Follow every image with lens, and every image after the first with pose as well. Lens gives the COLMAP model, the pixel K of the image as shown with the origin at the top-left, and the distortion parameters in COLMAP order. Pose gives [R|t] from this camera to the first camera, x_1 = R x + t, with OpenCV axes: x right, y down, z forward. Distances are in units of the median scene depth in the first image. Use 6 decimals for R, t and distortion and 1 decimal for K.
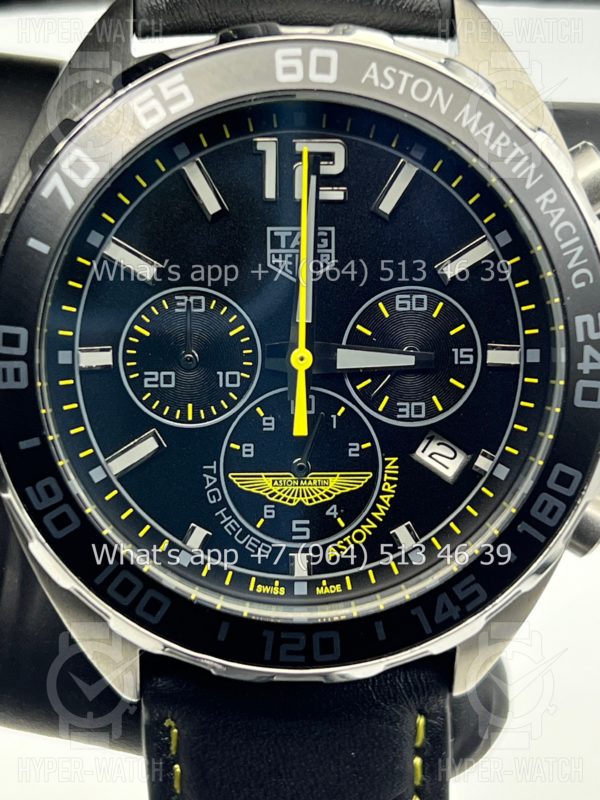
lens RADIAL K [[1878.2, 0, 300.0], [0, 1878.2, 400.0], [0, 0, 1]] dist [0.271502, -0.747959]
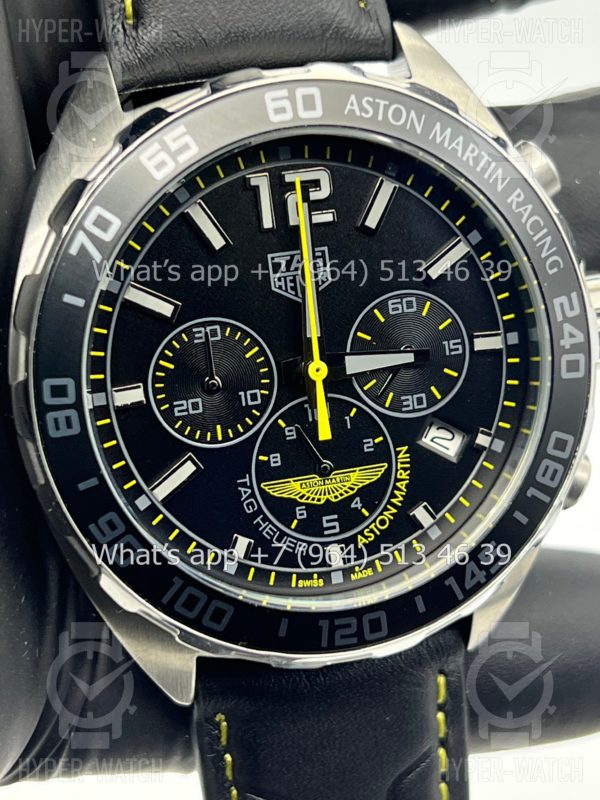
lens RADIAL K [[1878.2, 0, 300.0], [0, 1878.2, 400.0], [0, 0, 1]] dist [0.271502, -0.747959]
pose [[0.973142, -0.140971, 0.181996, -0.207482], [0.136902, 0.989973, 0.034797, -0.043559], [-0.185077, -0.008946, 0.982683, -0.071577]]
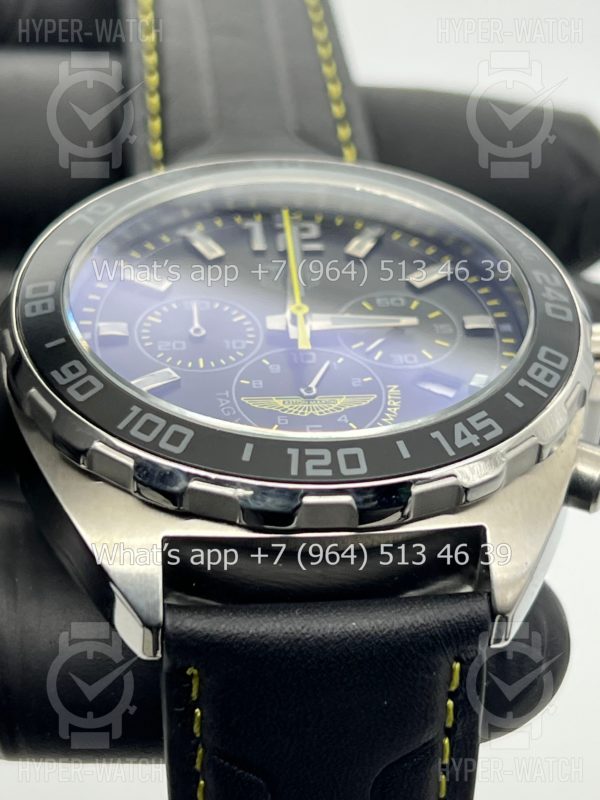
lens RADIAL K [[1878.2, 0, 300.0], [0, 1878.2, 400.0], [0, 0, 1]] dist [0.271502, -0.747959]
pose [[0.995183, -0.060586, 0.077068, -0.086481], [0.097865, 0.568241, -0.817022, 0.905625], [0.005707, 0.820629, 0.571433, 0.400860]]
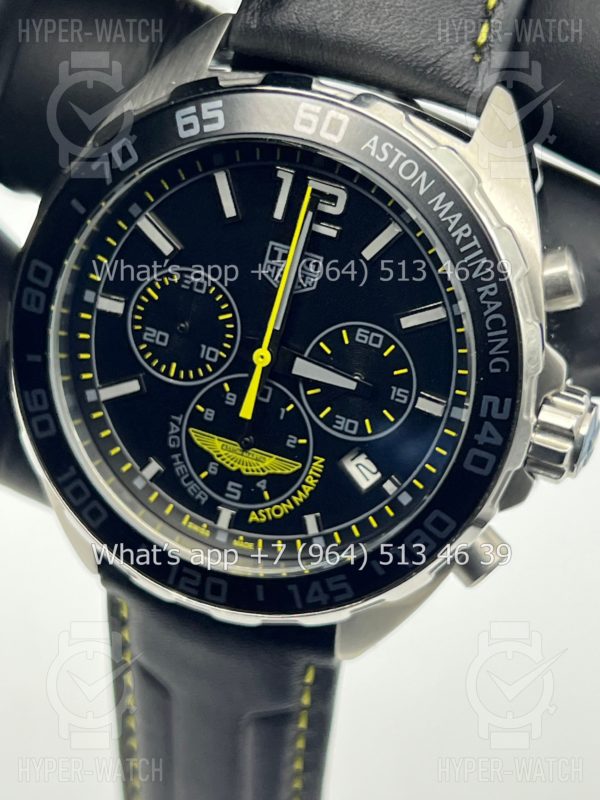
lens RADIAL K [[1878.2, 0, 300.0], [0, 1878.2, 400.0], [0, 0, 1]] dist [0.271502, -0.747959]
pose [[0.916886, 0.307542, -0.254435, 0.327828], [-0.274556, 0.948628, 0.157238, -0.186548], [0.289722, -0.074313, 0.954222, -0.125074]]
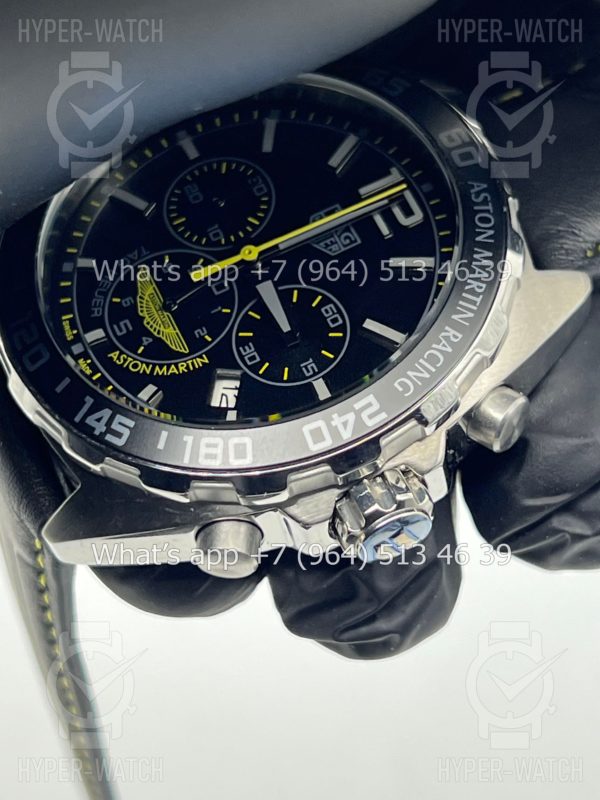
lens RADIAL K [[1878.2, 0, 300.0], [0, 1878.2, 400.0], [0, 0, 1]] dist [0.271502, -0.747959]
pose [[0.397526, 0.730424, -0.555386, 0.748901], [-0.912828, 0.376389, -0.158356, 0.174478], [0.093374, 0.569922, 0.816376, 0.060519]]
